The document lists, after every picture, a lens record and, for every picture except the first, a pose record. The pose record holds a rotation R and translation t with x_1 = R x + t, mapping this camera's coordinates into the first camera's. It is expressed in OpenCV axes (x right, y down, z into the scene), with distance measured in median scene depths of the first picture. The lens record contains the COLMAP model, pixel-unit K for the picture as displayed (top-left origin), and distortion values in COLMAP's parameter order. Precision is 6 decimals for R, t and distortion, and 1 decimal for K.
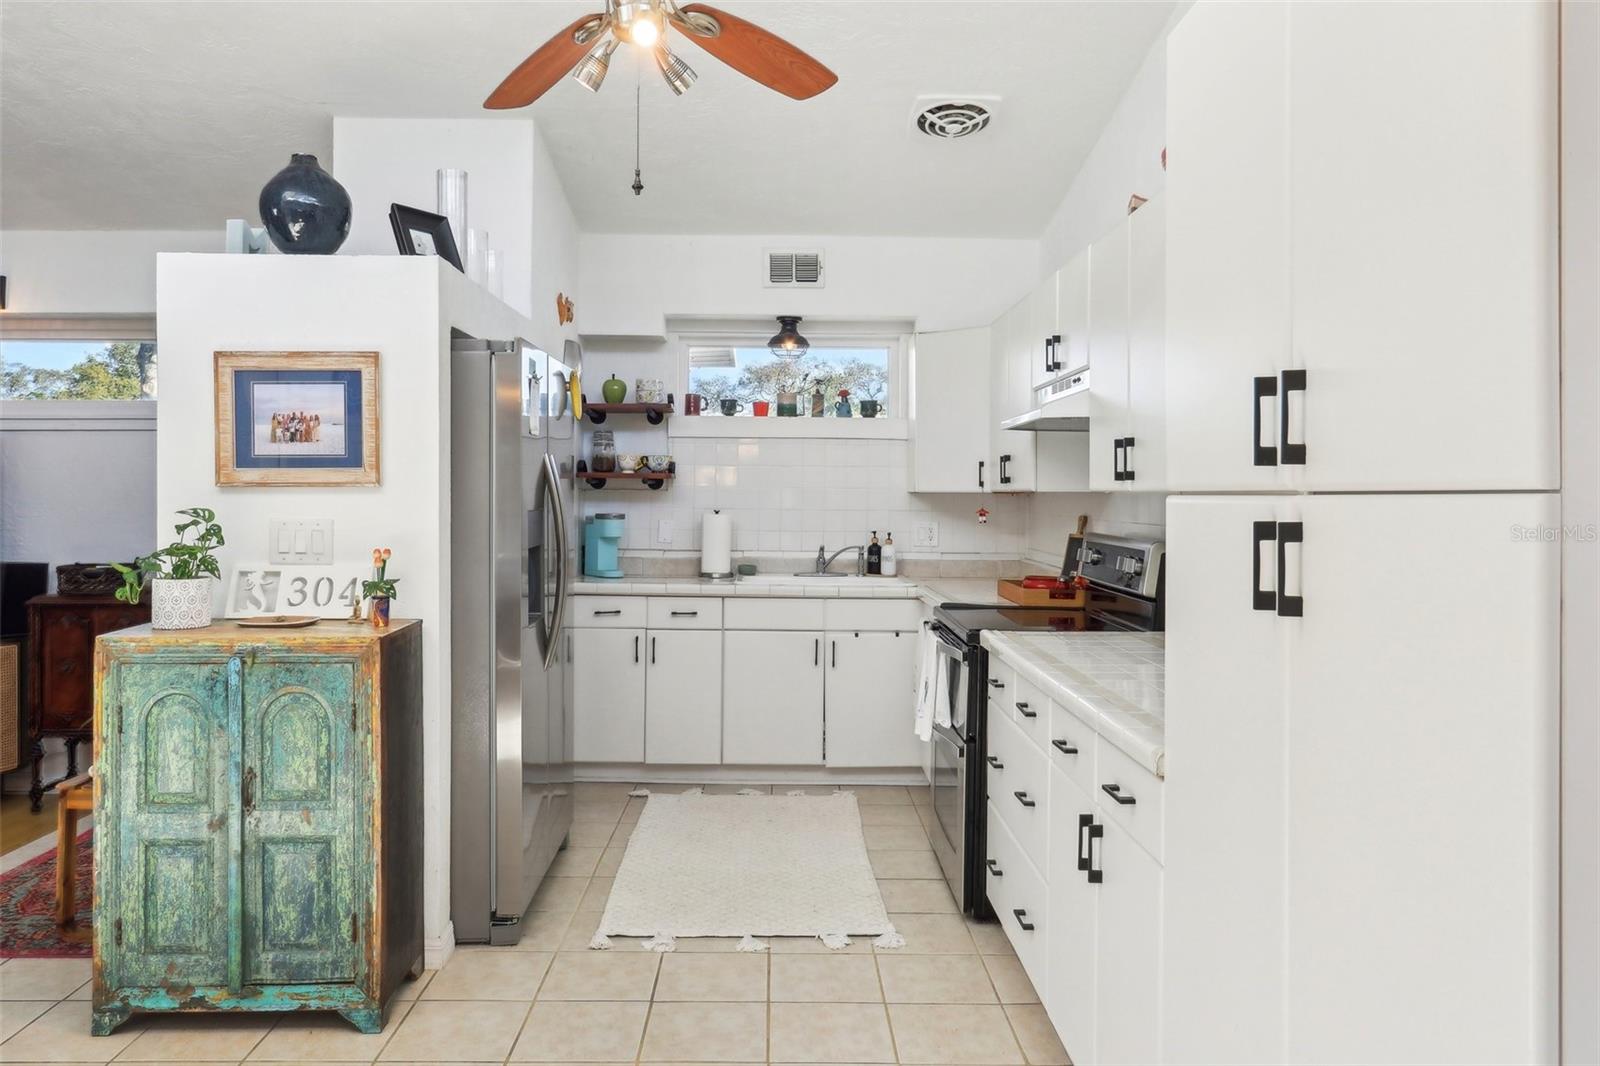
lens RADIAL K [[1083.5, 0, 796.5], [0, 1083.5, 486.1], [0, 0, 1]] dist [-0.023621, -0.000091]
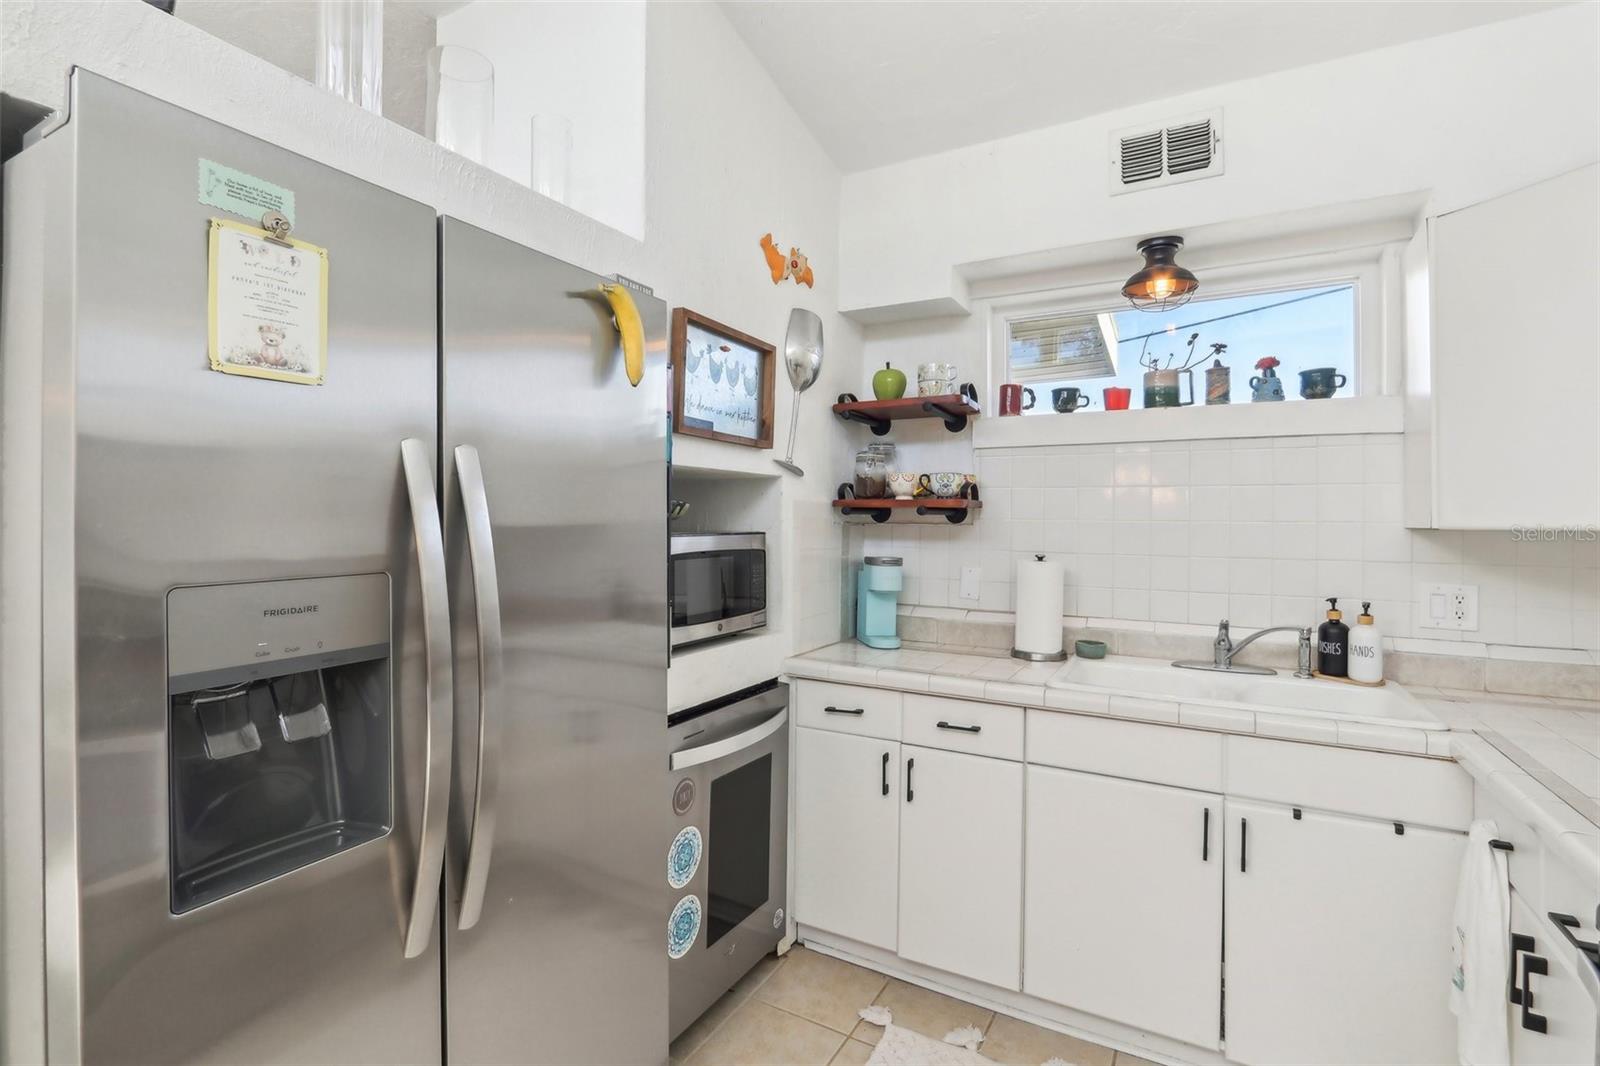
lens RADIAL K [[745.6, 0, 790.4], [0, 745.6, 513.9], [0, 0, 1]] dist [-0.016377, 0.000224]
pose [[0.859431, -0.006236, -0.511214, 0.029502], [0.001758, 0.999956, -0.009243, 0.001415], [0.511249, 0.007045, 0.859404, 0.589654]]
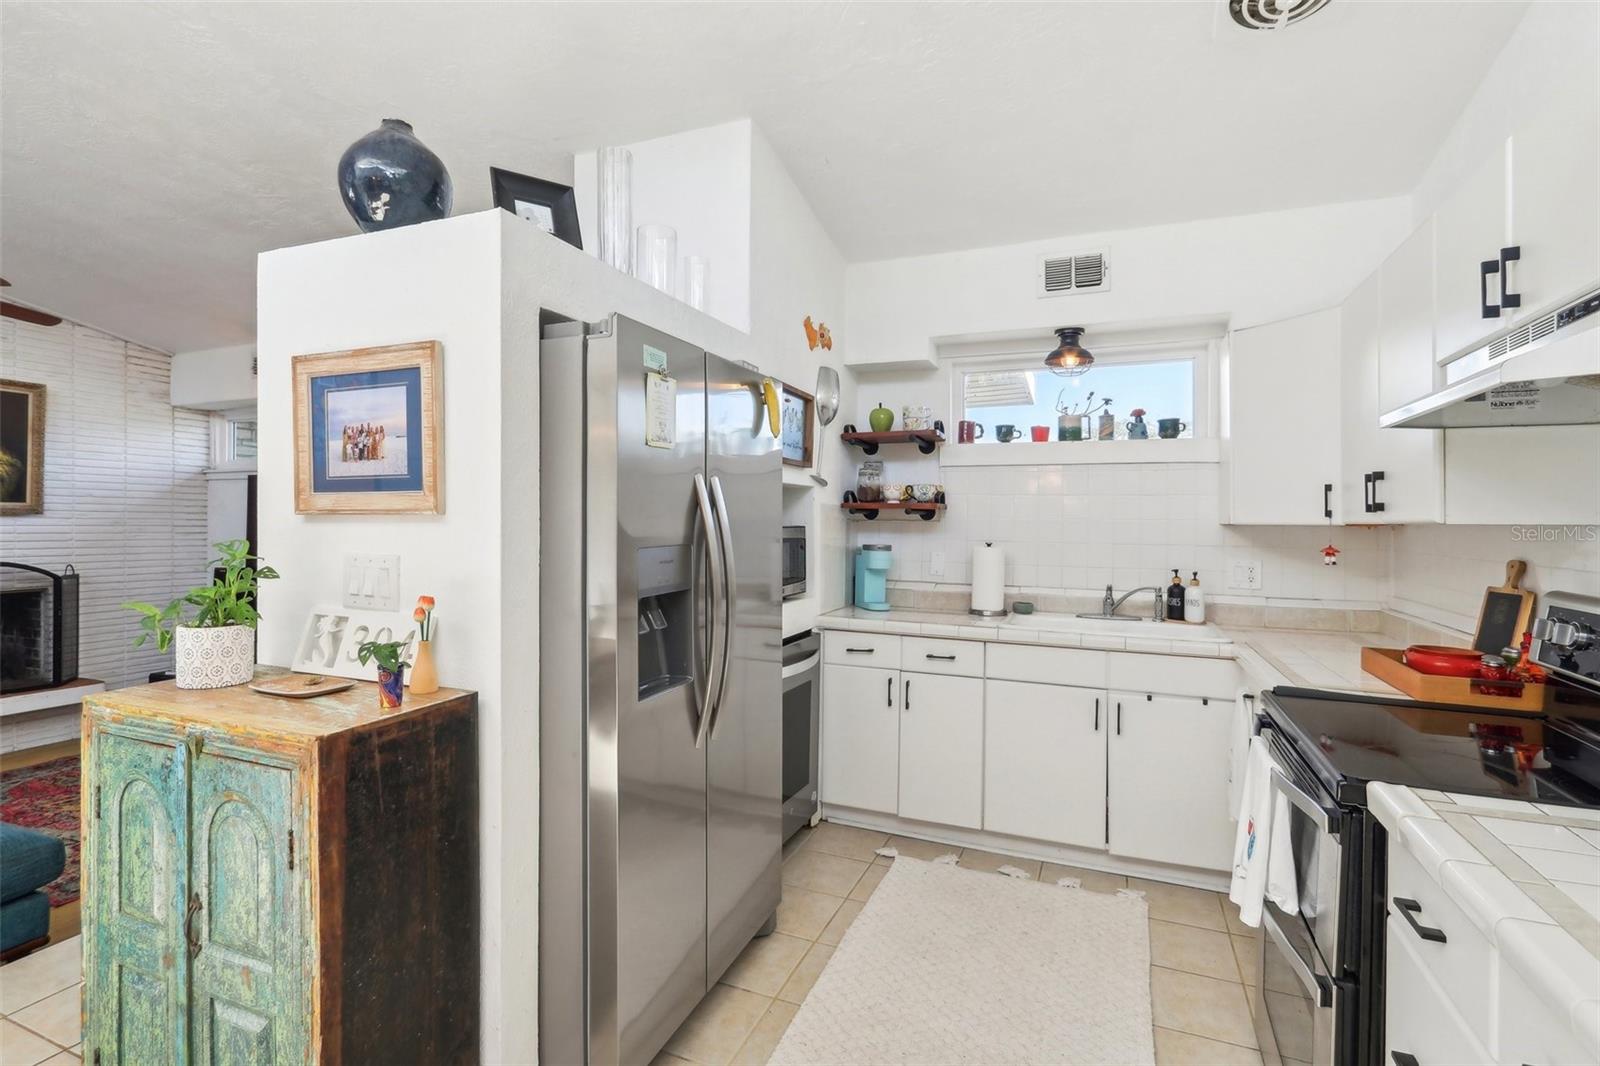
lens RADIAL K [[750.9, 0, 799.6], [0, 750.9, 509.1], [0, 0, 1]] dist [-0.016780, 0.000221]
pose [[0.915855, -0.003949, -0.401490, 0.040772], [-0.001308, 0.999917, -0.012818, 0.001913], [0.401507, 0.012265, 0.915774, 0.374782]]
